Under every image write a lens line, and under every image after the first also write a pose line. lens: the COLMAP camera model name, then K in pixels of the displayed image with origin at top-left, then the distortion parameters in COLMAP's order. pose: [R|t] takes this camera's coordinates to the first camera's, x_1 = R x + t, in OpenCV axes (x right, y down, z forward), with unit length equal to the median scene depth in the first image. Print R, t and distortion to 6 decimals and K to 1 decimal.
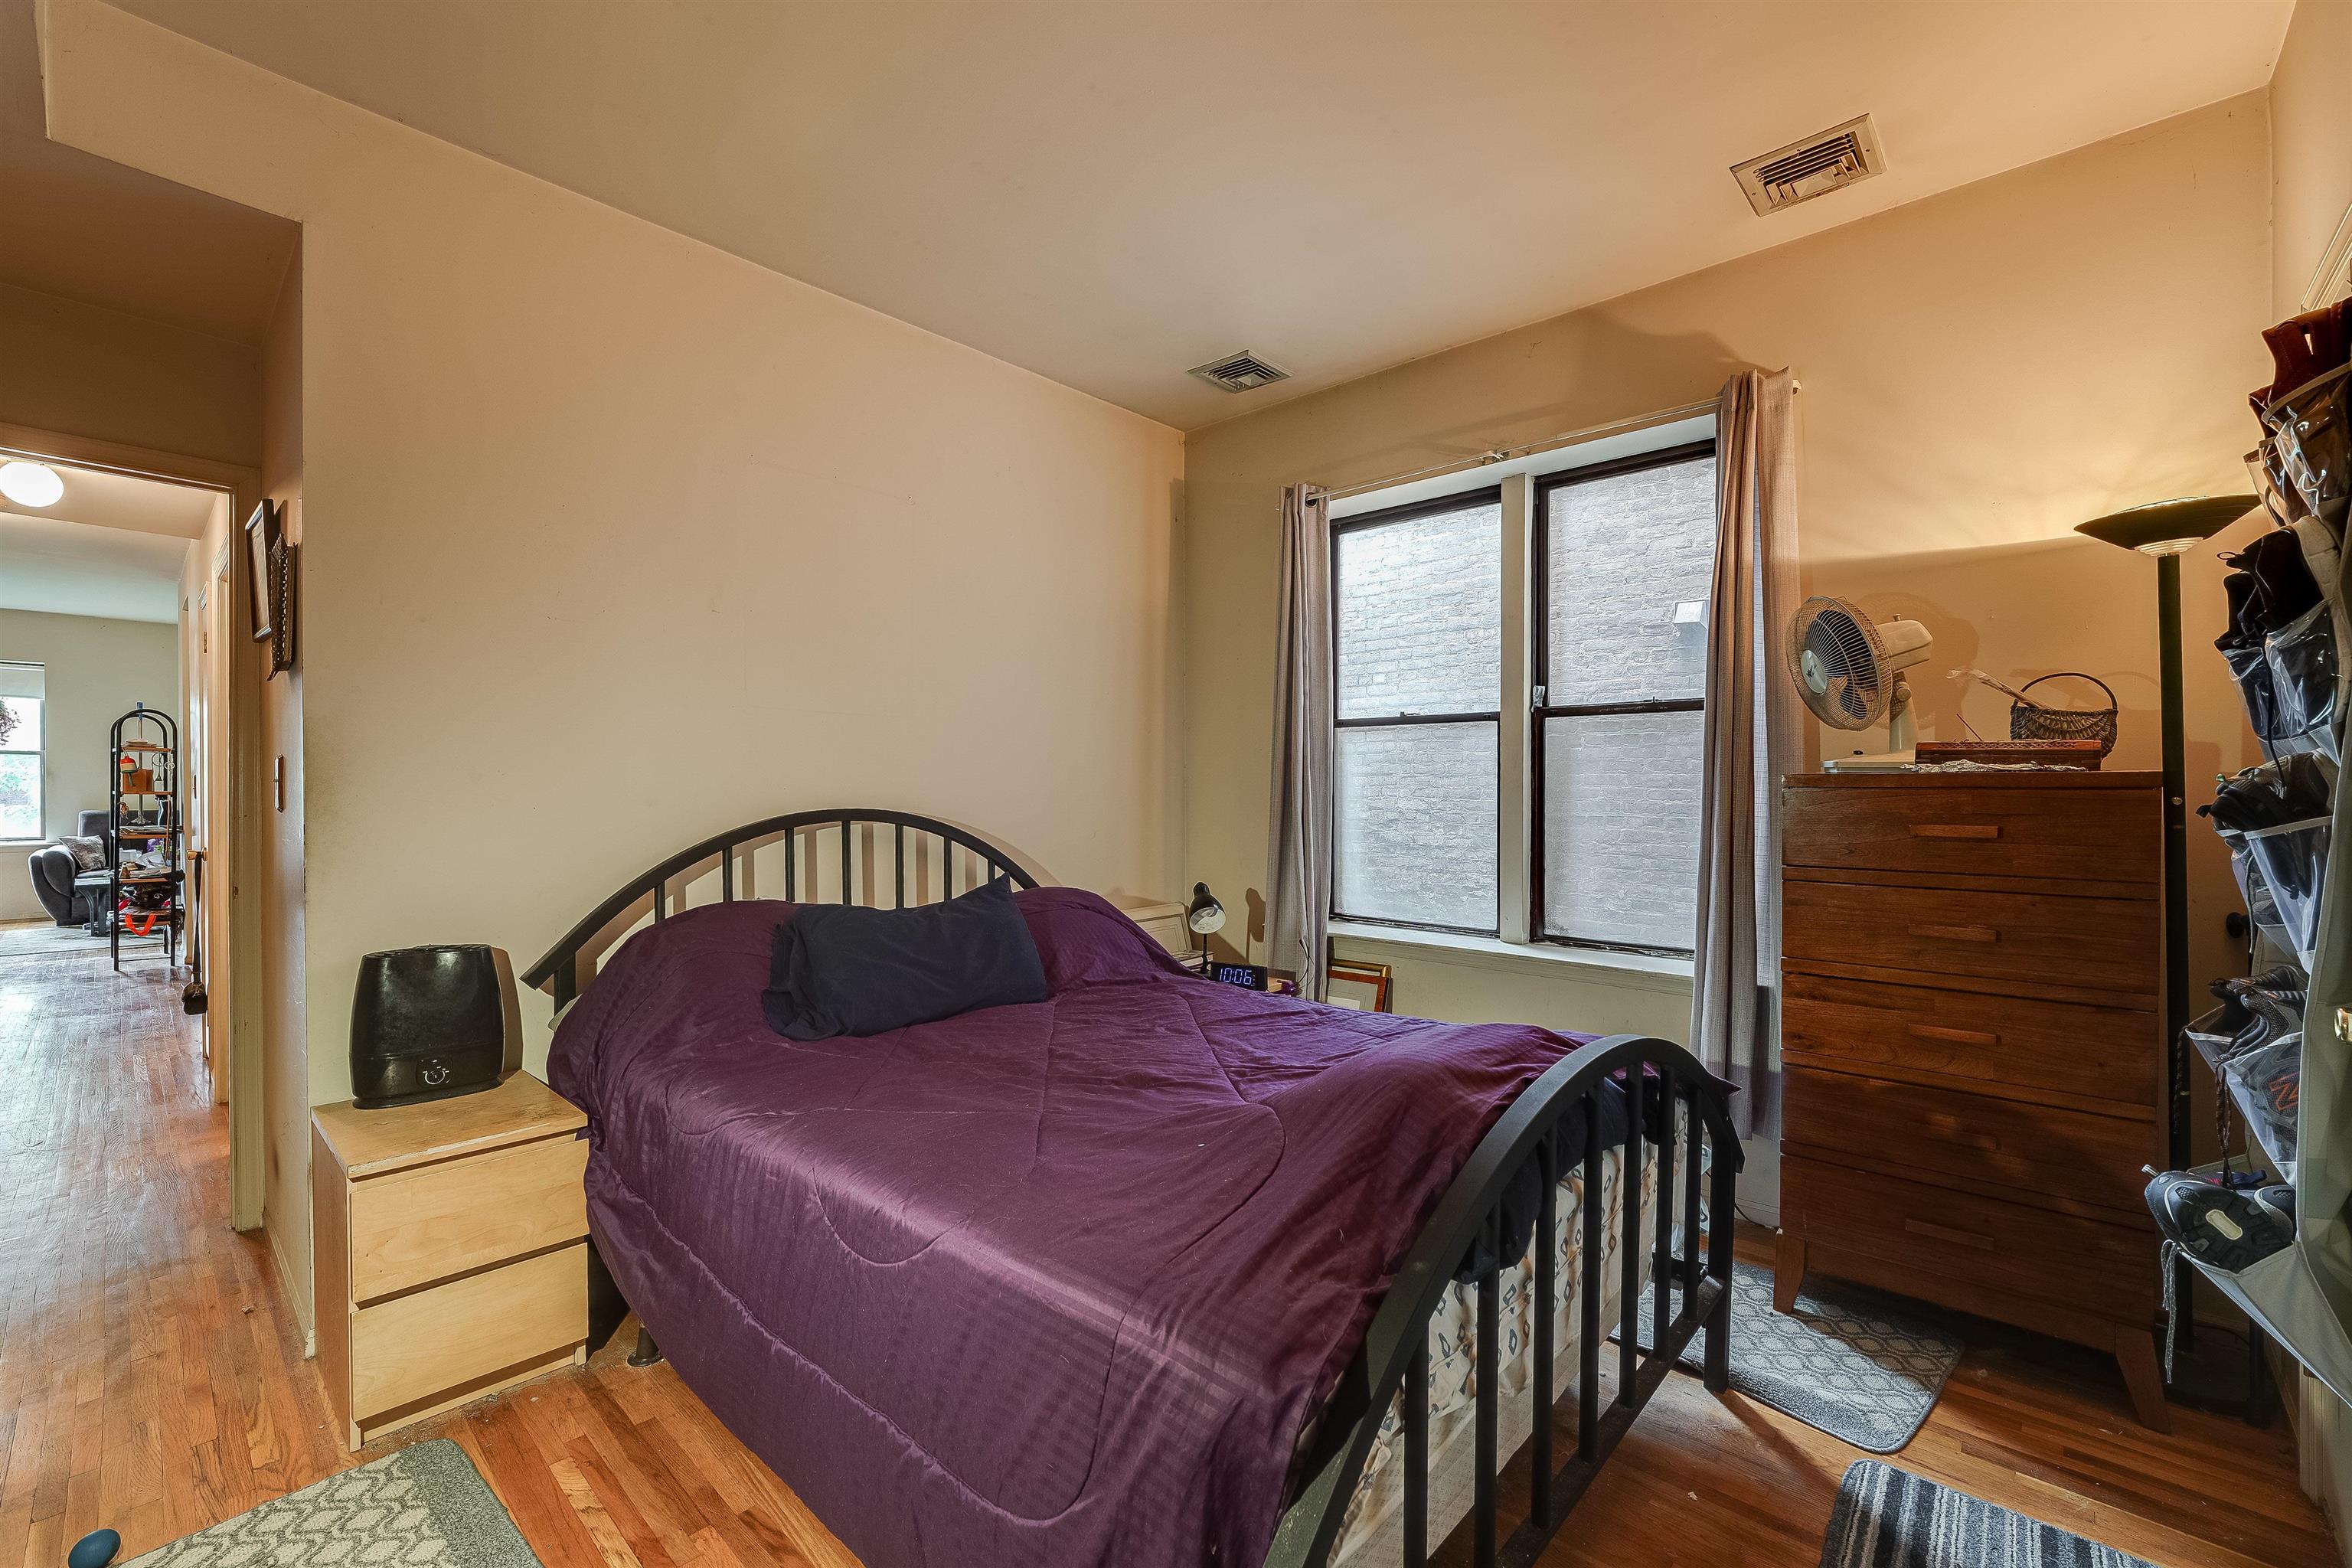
lens RADIAL K [[1014.0, 0, 1167.6], [0, 1014.0, 796.5], [0, 0, 1]] dist [-0.001416, -0.000063]
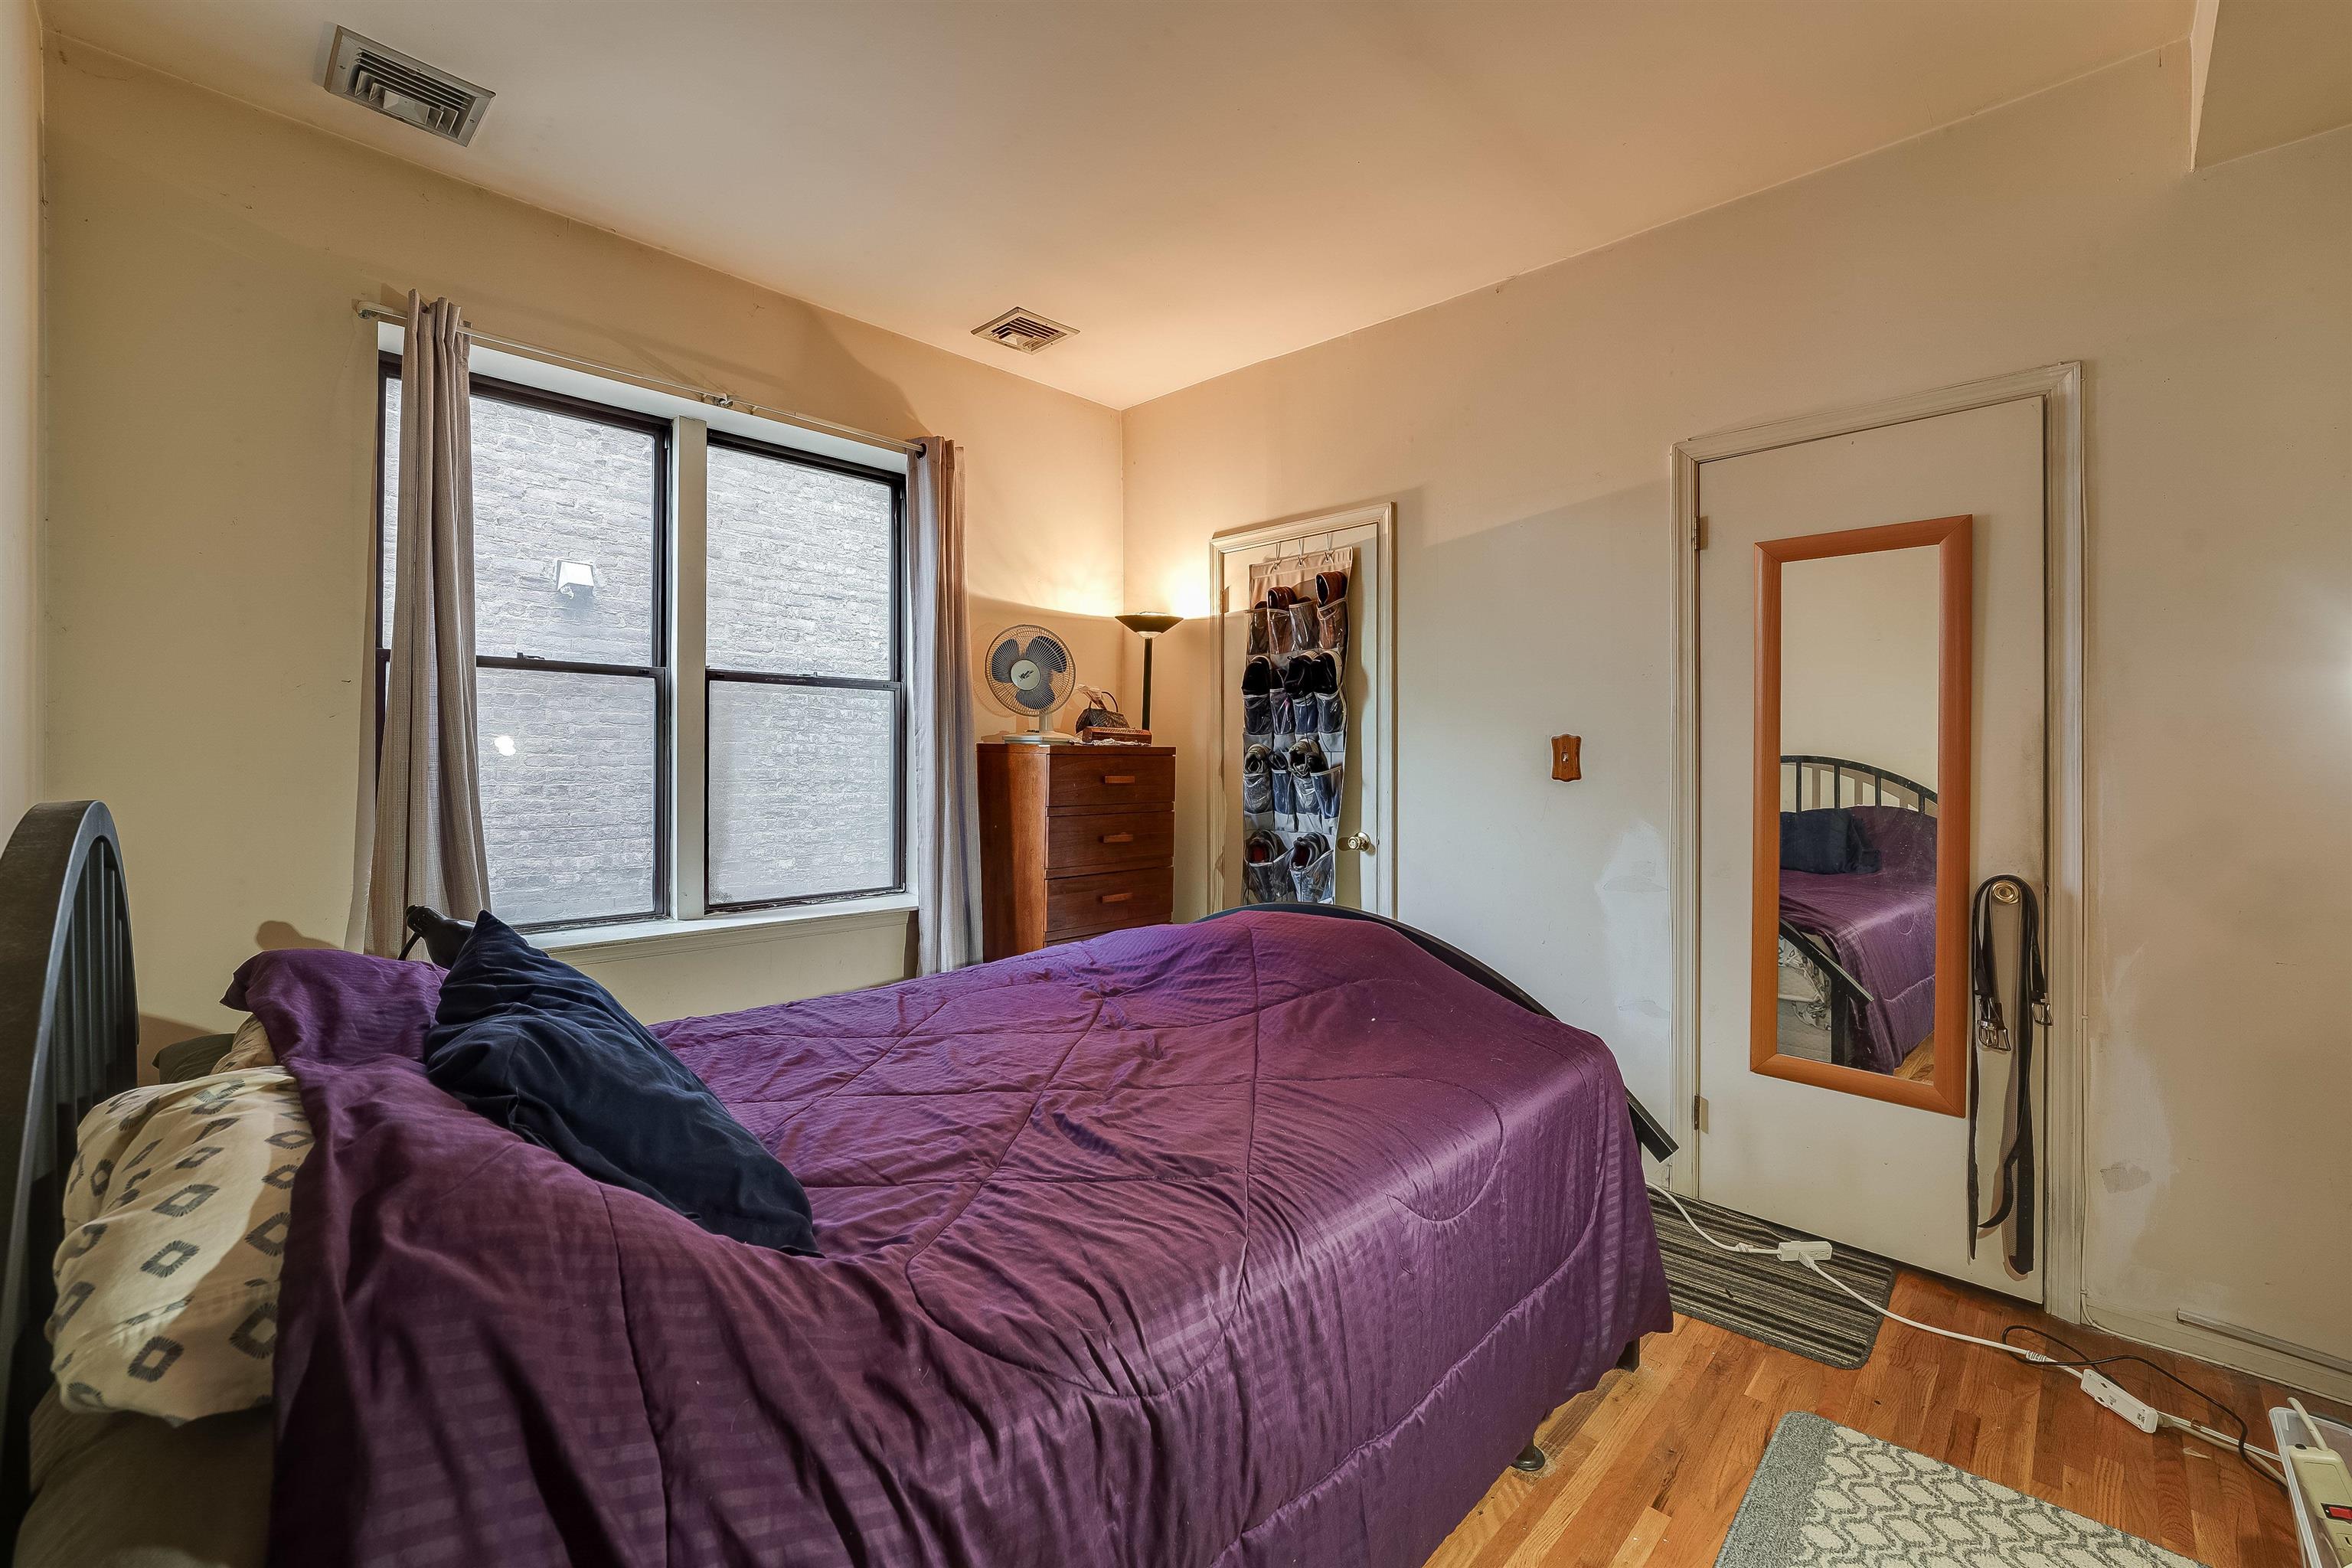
lens RADIAL K [[981.6, 0, 1167.6], [0, 981.6, 758.3], [0, 0, 1]] dist [-0.002942, -0.000287]
pose [[0.012757, 0.000878, 0.999918, -0.547842], [0.005277, 0.999986, -0.000945, -0.000328], [-0.999905, 0.005289, 0.012752, 0.543450]]
